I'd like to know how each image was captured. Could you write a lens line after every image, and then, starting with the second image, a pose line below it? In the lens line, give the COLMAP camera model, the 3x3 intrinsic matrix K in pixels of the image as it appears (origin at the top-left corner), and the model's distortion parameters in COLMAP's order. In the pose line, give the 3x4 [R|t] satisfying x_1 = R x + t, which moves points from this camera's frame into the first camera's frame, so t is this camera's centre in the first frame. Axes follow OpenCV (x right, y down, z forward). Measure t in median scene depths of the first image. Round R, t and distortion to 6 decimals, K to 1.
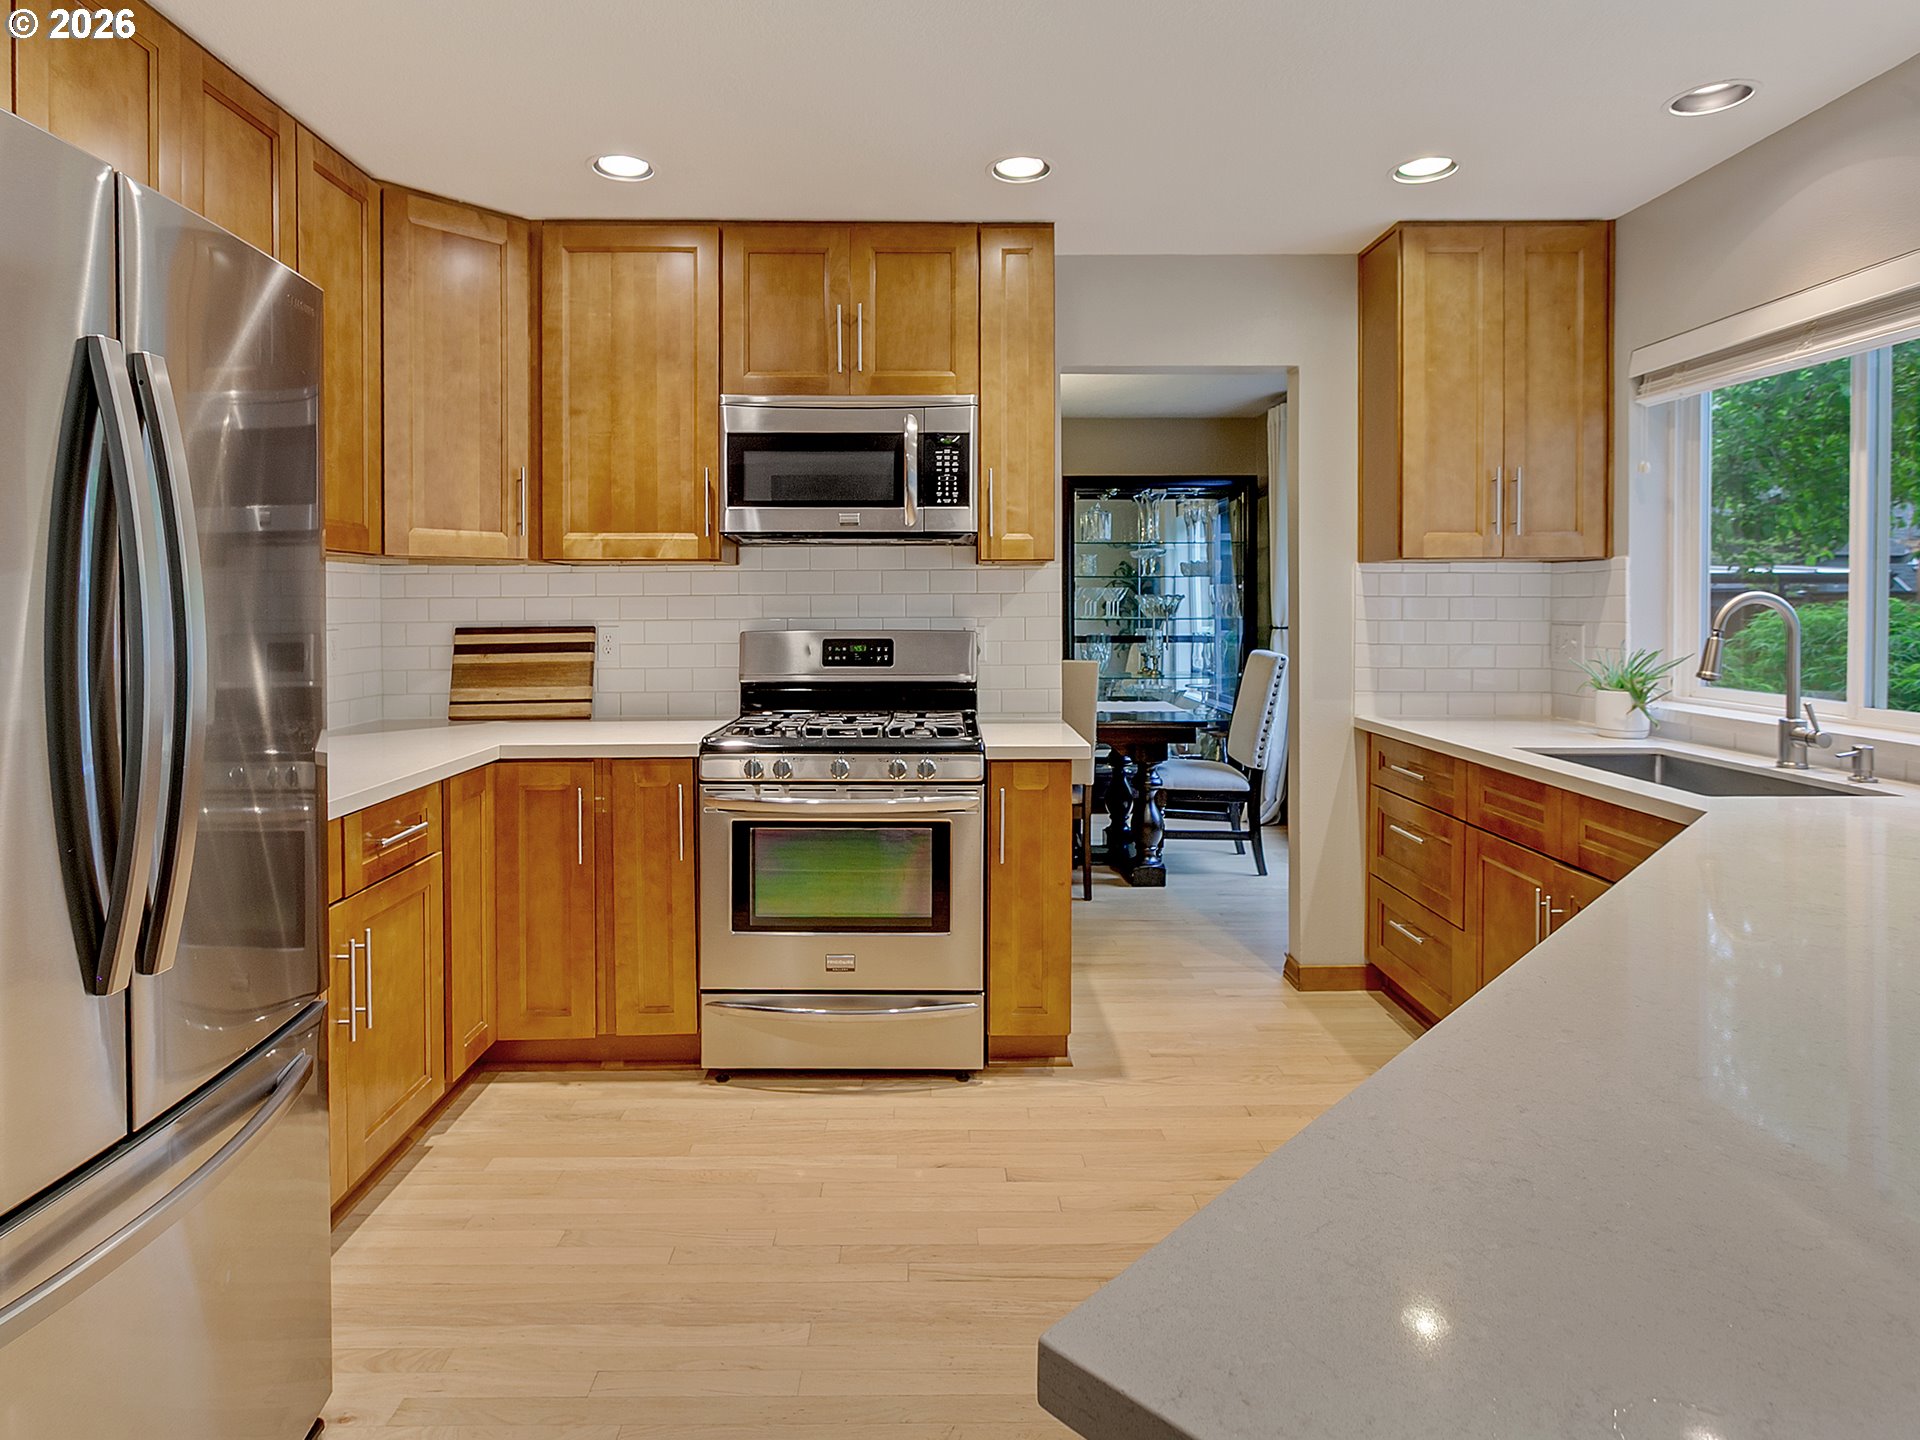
lens RADIAL K [[1048.2, 0, 938.5], [0, 1048.2, 618.6], [0, 0, 1]] dist [-0.001401, 0.000651]
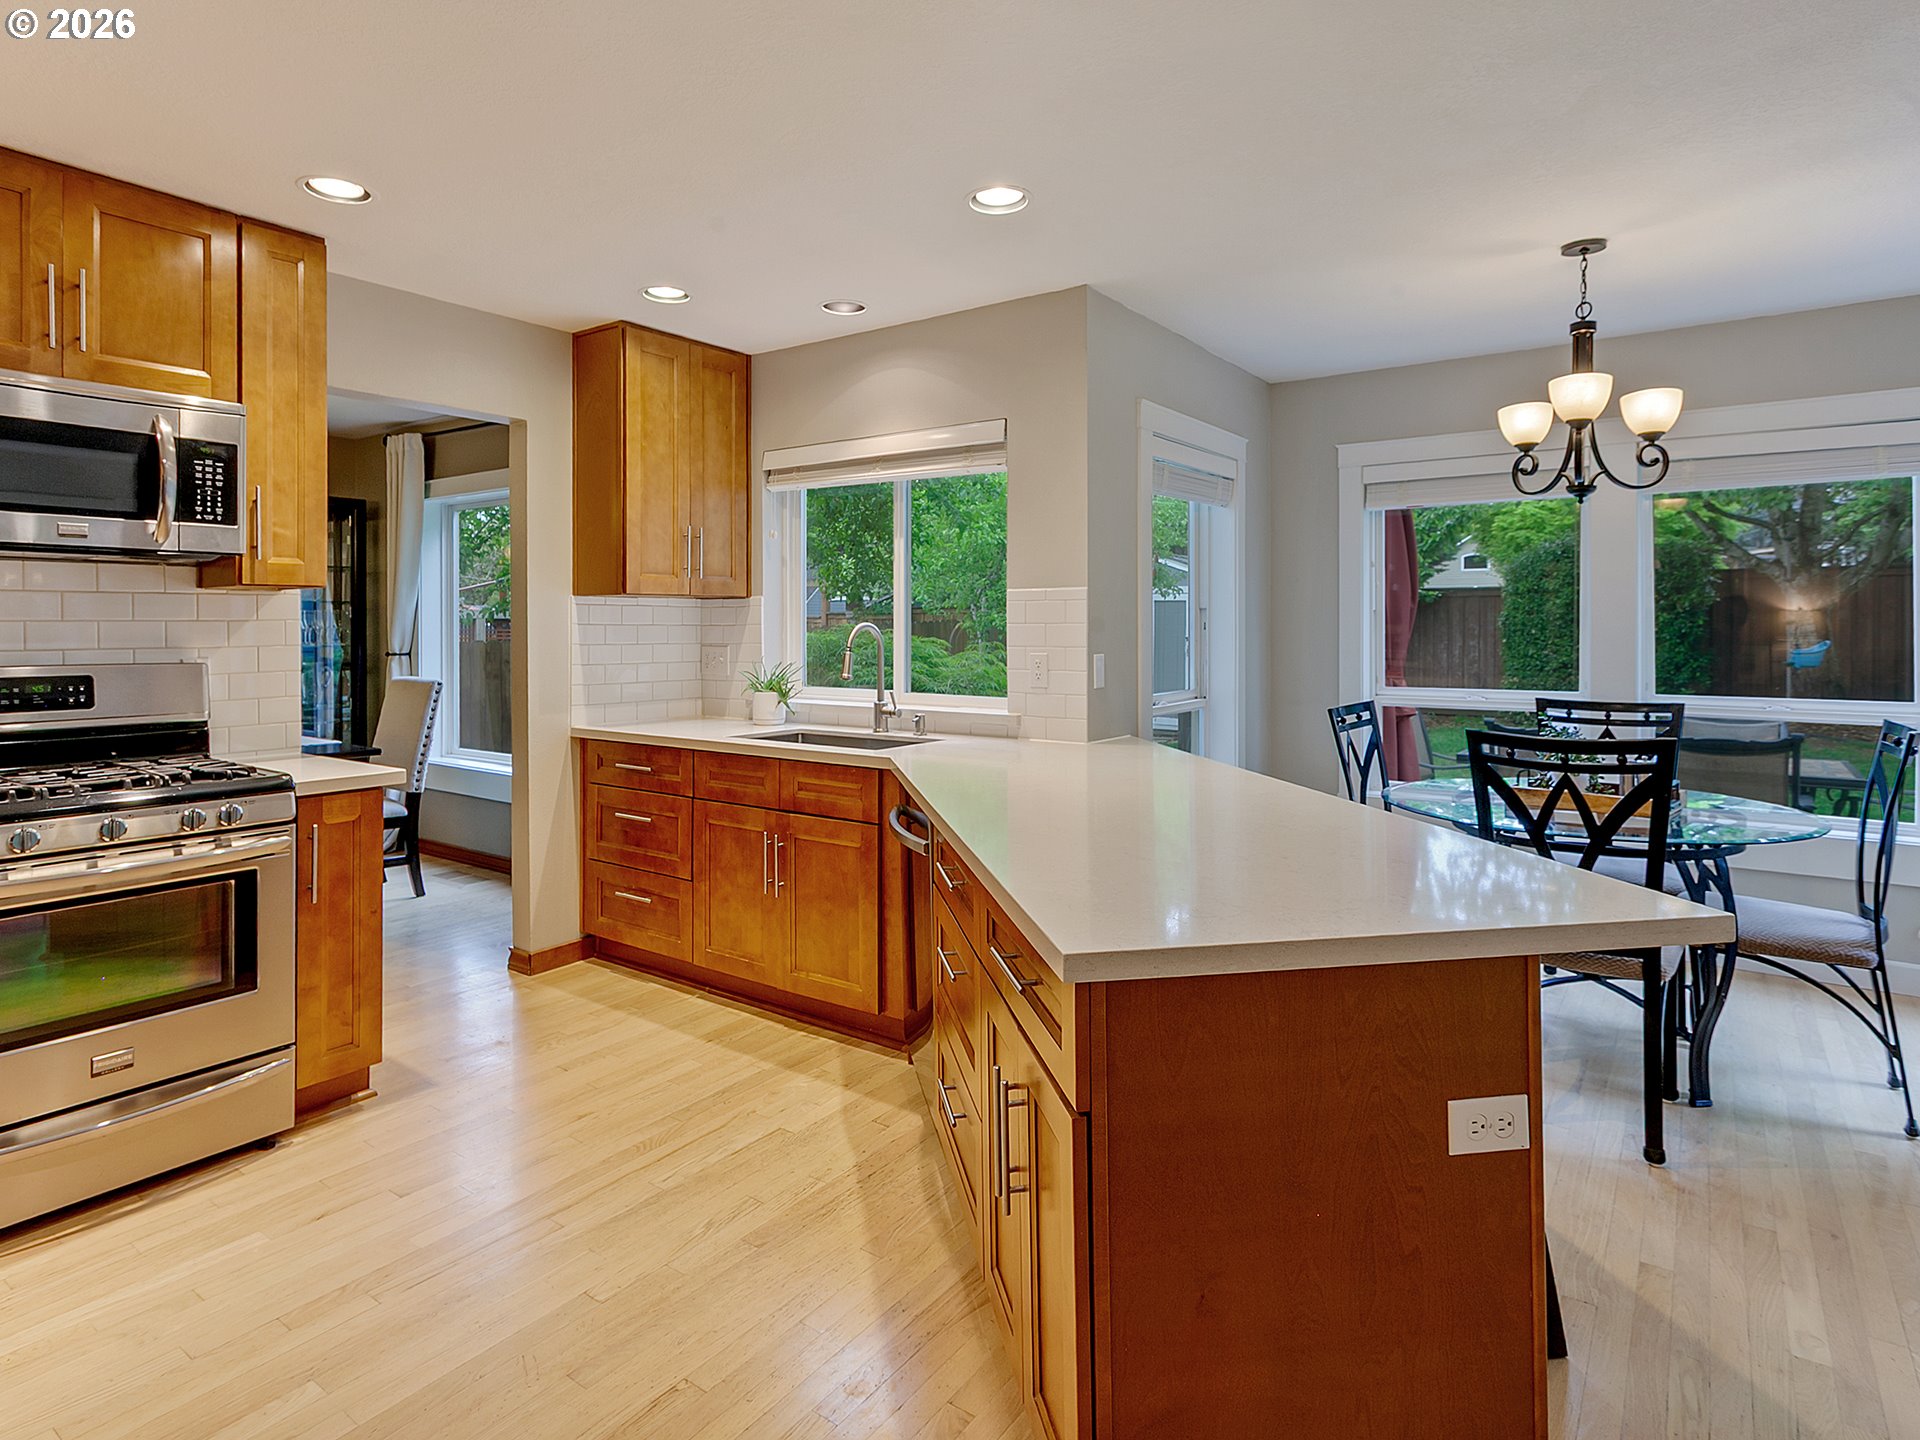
lens RADIAL K [[1059.7, 0, 934.9], [0, 1059.7, 631.5], [0, 0, 1]] dist [0.002124, -0.000176]
pose [[0.596549, -0.003762, 0.802568, -0.343229], [0.012408, 0.999913, -0.004536, -0.003232], [-0.802481, 0.012664, 0.596543, -0.033810]]
